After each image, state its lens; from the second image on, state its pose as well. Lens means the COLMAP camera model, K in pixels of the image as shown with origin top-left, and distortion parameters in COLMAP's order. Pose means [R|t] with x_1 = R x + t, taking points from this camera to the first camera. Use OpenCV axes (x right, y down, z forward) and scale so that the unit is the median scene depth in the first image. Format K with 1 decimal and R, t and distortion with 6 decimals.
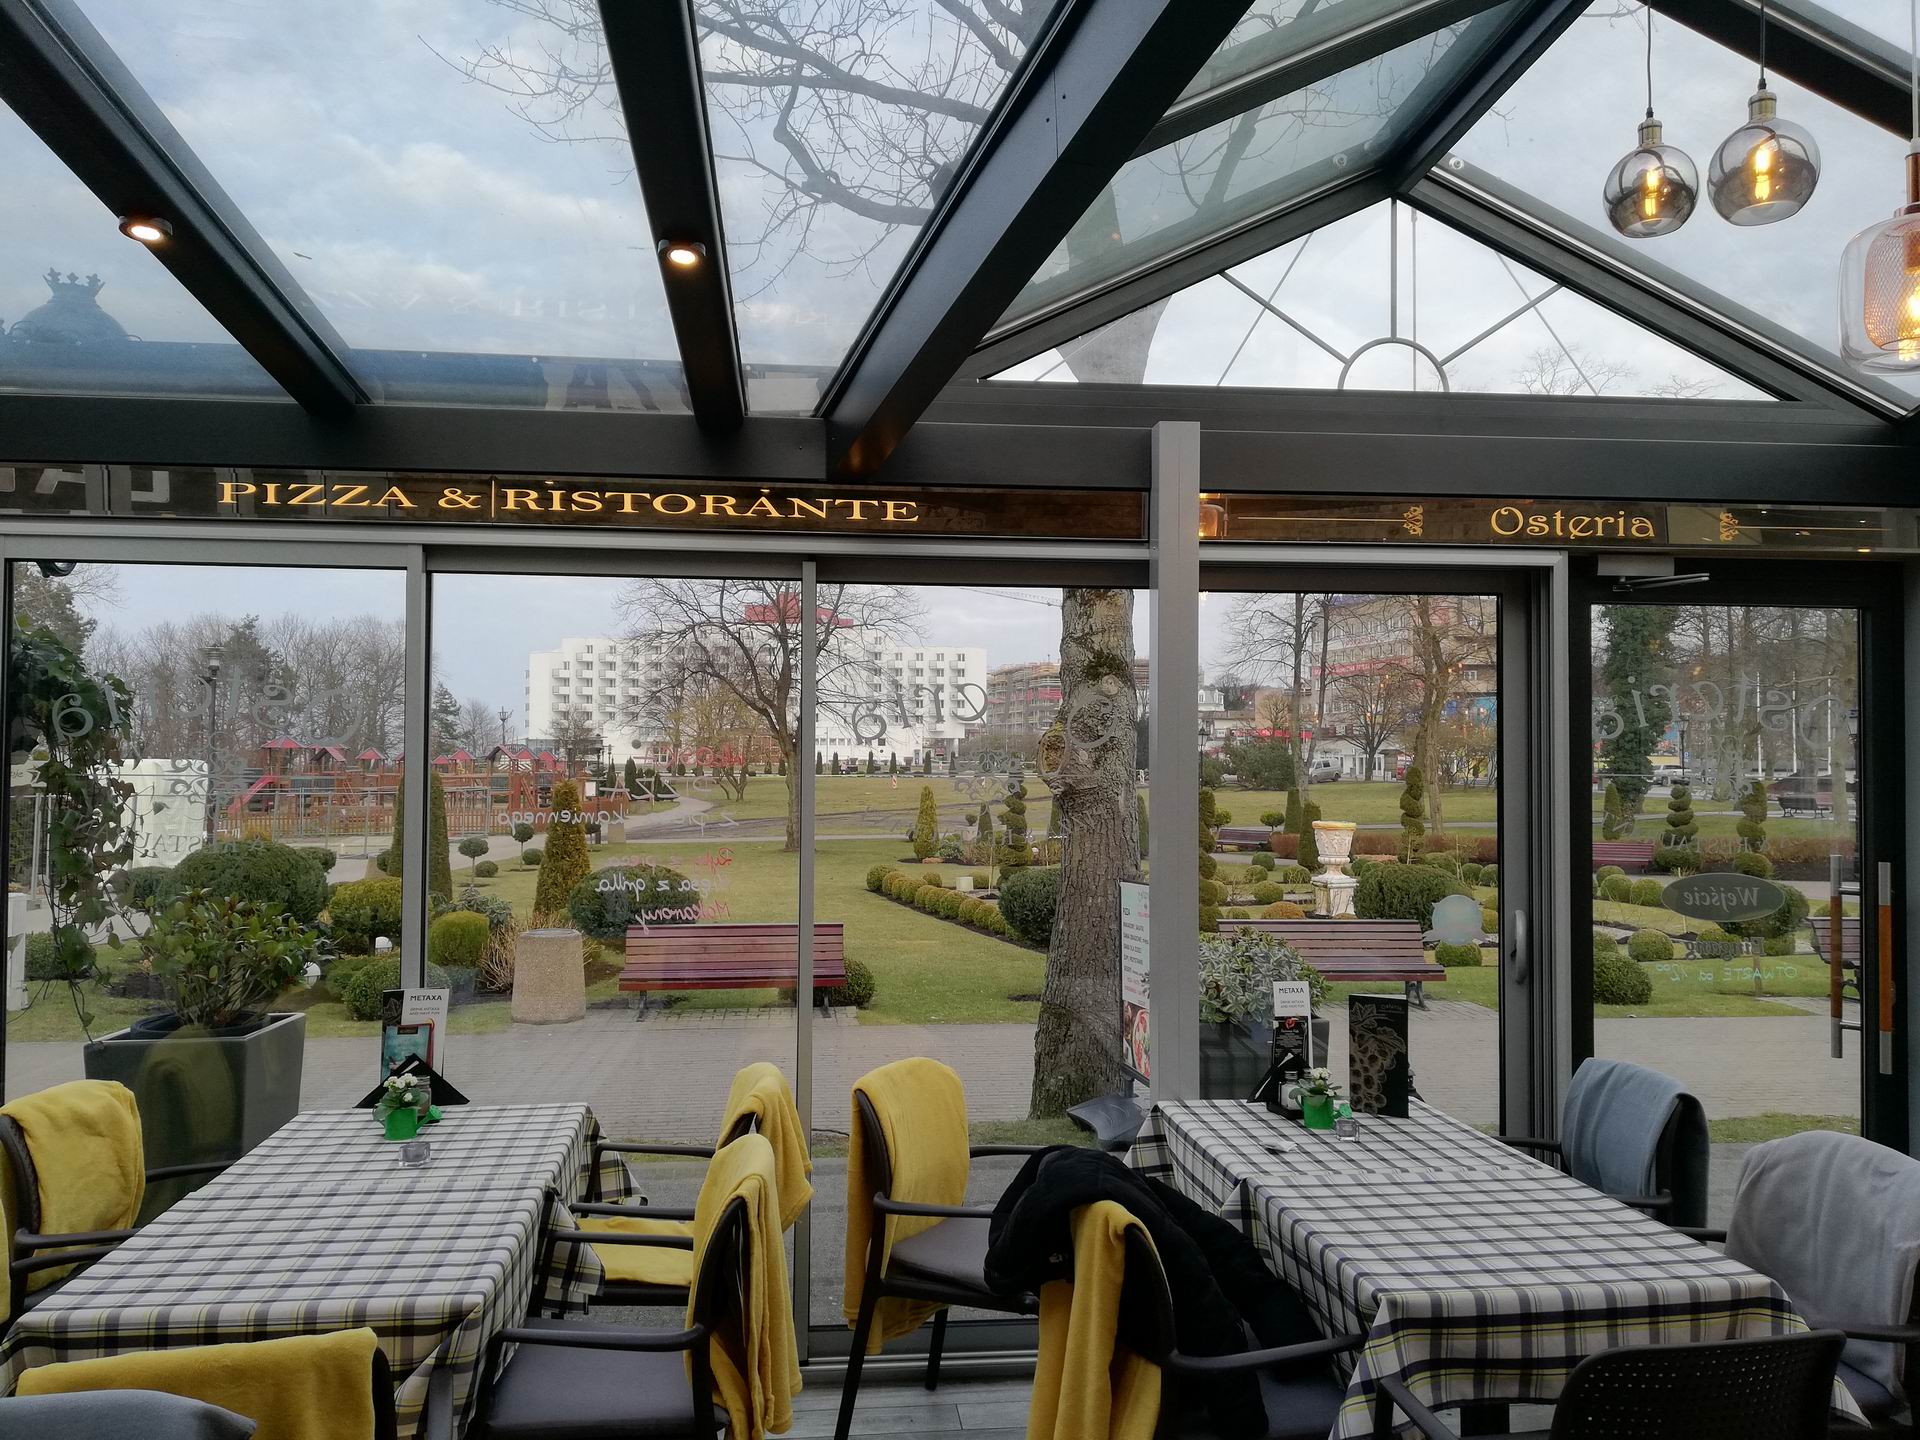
lens RADIAL K [[1425.8, 0, 963.9], [0, 1425.8, 724.3], [0, 0, 1]] dist [0.076946, -0.104019]
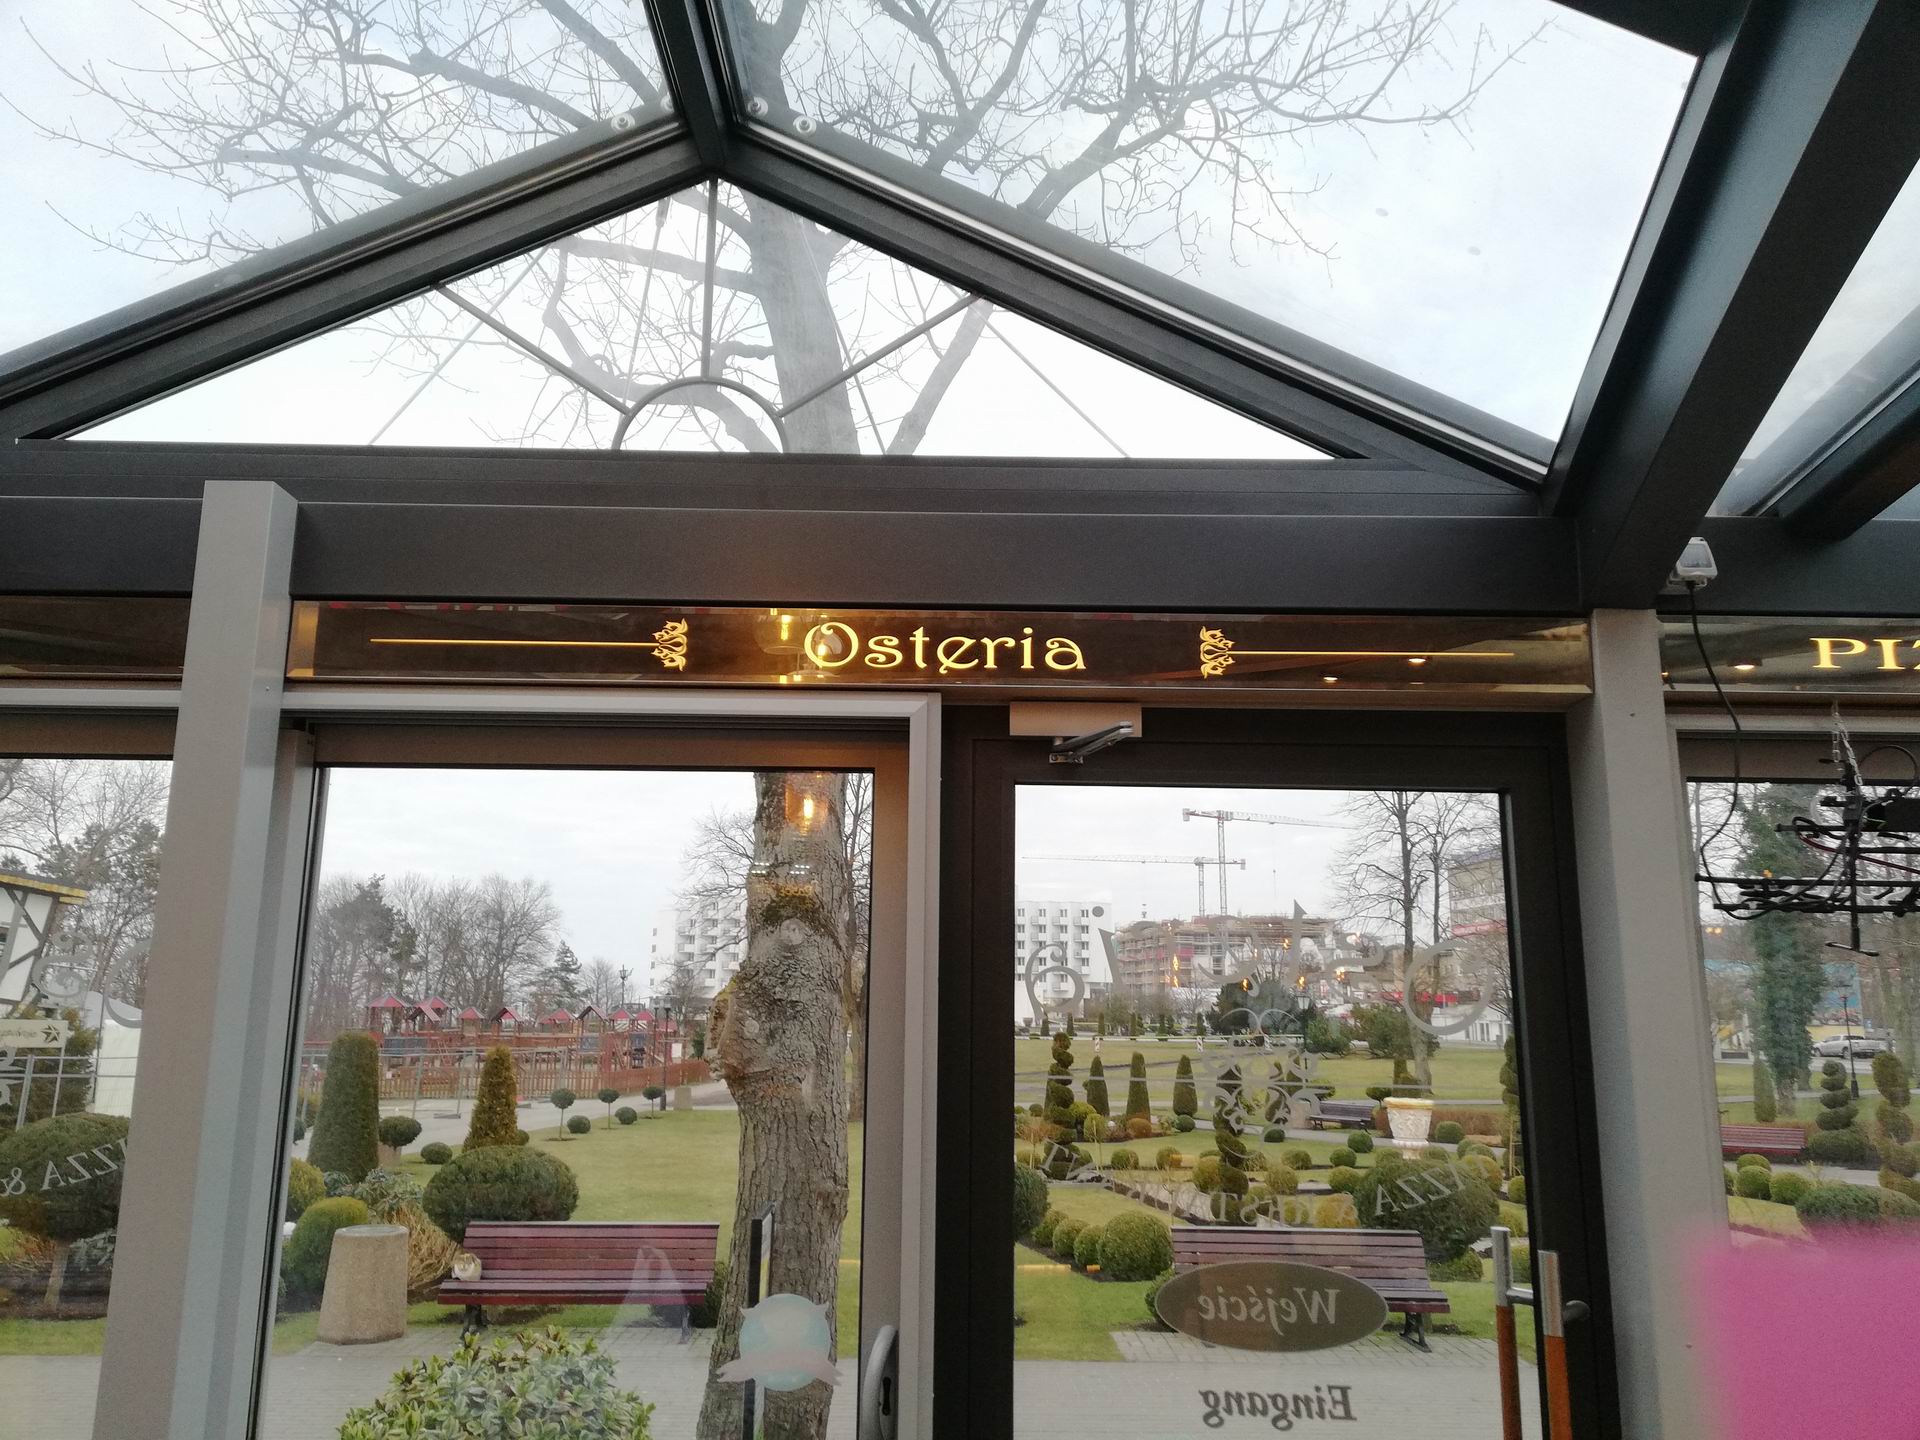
lens RADIAL K [[1425.8, 0, 963.9], [0, 1425.8, 724.3], [0, 0, 1]] dist [0.076946, -0.104019]
pose [[0.995601, -0.012349, -0.092875, 0.265384], [-0.004408, 0.984004, -0.178090, -0.001168], [0.093589, 0.177716, 0.979622, 0.231222]]
